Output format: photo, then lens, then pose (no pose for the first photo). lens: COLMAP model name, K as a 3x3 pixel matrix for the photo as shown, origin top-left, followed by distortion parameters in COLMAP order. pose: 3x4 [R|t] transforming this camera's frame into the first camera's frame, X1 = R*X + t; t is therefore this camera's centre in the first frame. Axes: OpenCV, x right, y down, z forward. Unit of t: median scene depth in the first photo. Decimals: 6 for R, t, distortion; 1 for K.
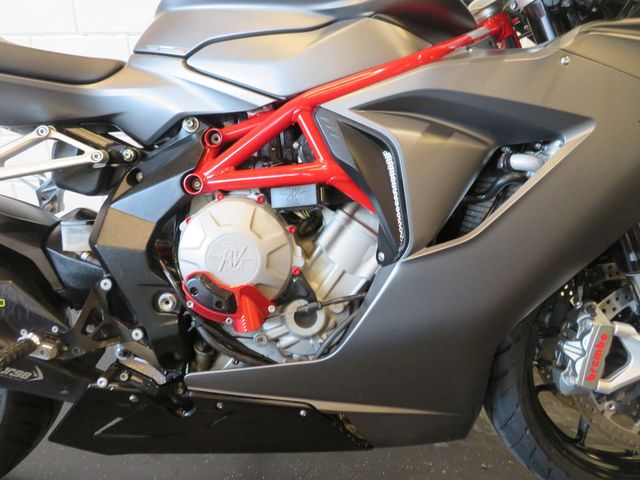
lens RADIAL K [[445.8, 0, 343.0], [0, 445.8, 238.4], [0, 0, 1]] dist [-0.004051, -0.003160]
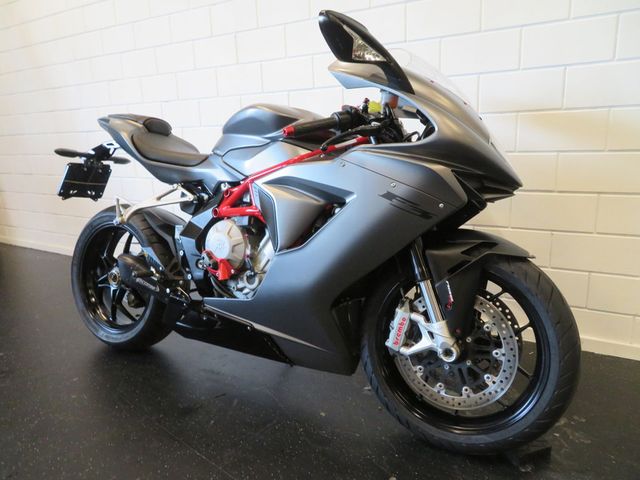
lens RADIAL K [[445.8, 0, 343.0], [0, 445.8, 238.4], [0, 0, 1]] dist [-0.004051, -0.003160]
pose [[0.884266, 0.088846, -0.458454, 1.228382], [-0.122017, 0.991588, -0.043183, 0.024606], [0.450761, 0.094125, 0.887668, -0.666172]]
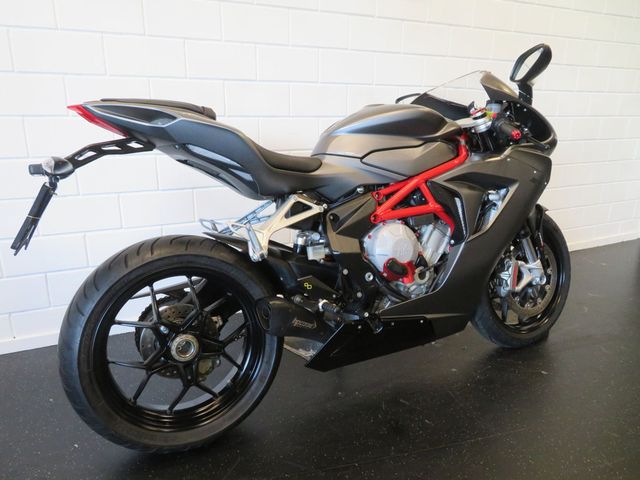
lens RADIAL K [[445.8, 0, 343.0], [0, 445.8, 238.4], [0, 0, 1]] dist [-0.004051, -0.003160]
pose [[0.887628, -0.110312, 0.447155, -1.381544], [0.126414, 0.991958, -0.006226, -0.034404], [-0.442872, 0.062053, 0.894435, -0.780891]]
